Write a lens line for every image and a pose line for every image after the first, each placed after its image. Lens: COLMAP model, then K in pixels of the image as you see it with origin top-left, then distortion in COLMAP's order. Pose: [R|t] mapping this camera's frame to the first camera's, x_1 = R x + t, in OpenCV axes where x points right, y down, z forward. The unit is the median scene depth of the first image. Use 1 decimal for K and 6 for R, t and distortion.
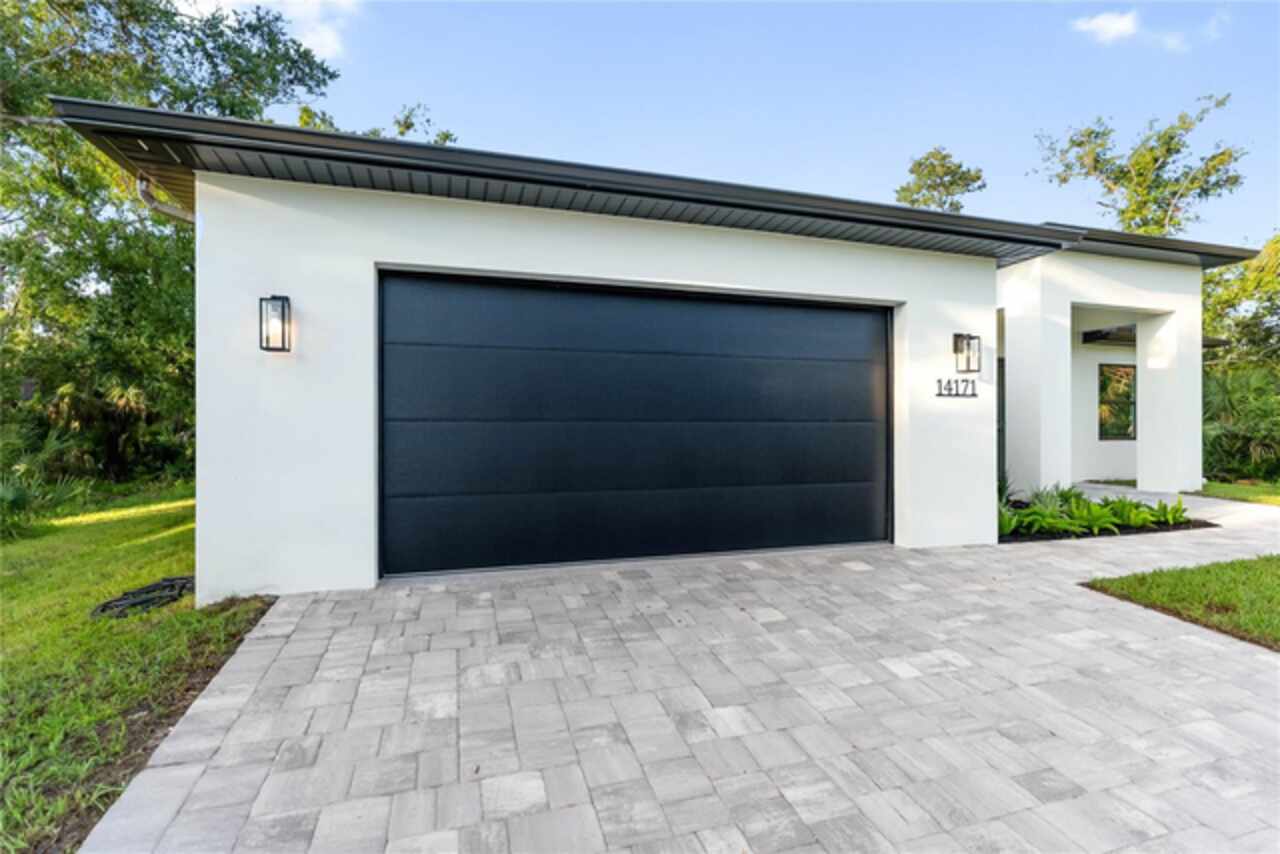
lens RADIAL K [[599.1, 0, 638.0], [0, 599.1, 423.2], [0, 0, 1]] dist [-0.002950, -0.000012]
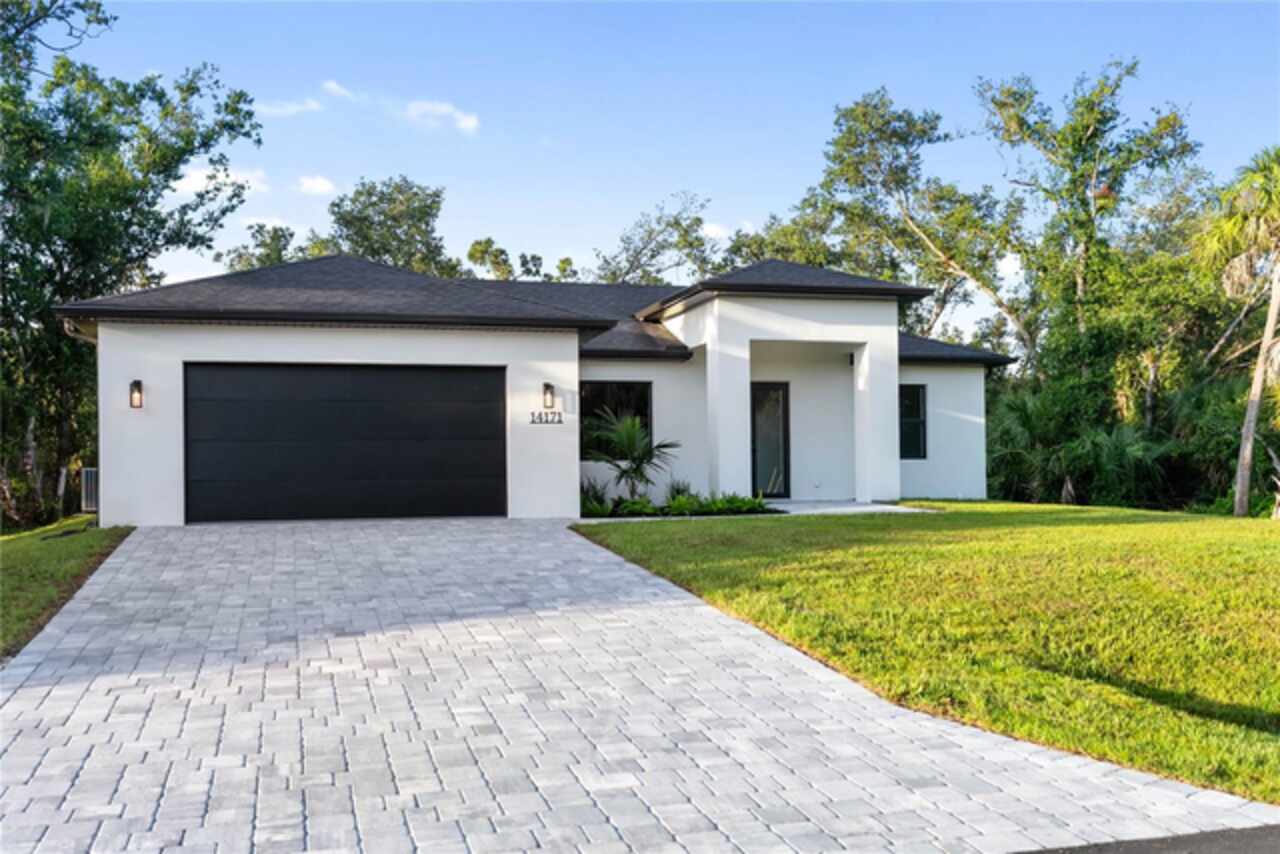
lens RADIAL K [[1236.0, 0, 641.1], [0, 1236.0, 428.3], [0, 0, 1]] dist [0.005008, 0.000000]
pose [[0.999848, -0.011728, -0.012908, 0.746995], [0.011356, 0.999529, -0.028498, 0.058752], [0.013236, 0.028347, 0.999510, -2.033857]]
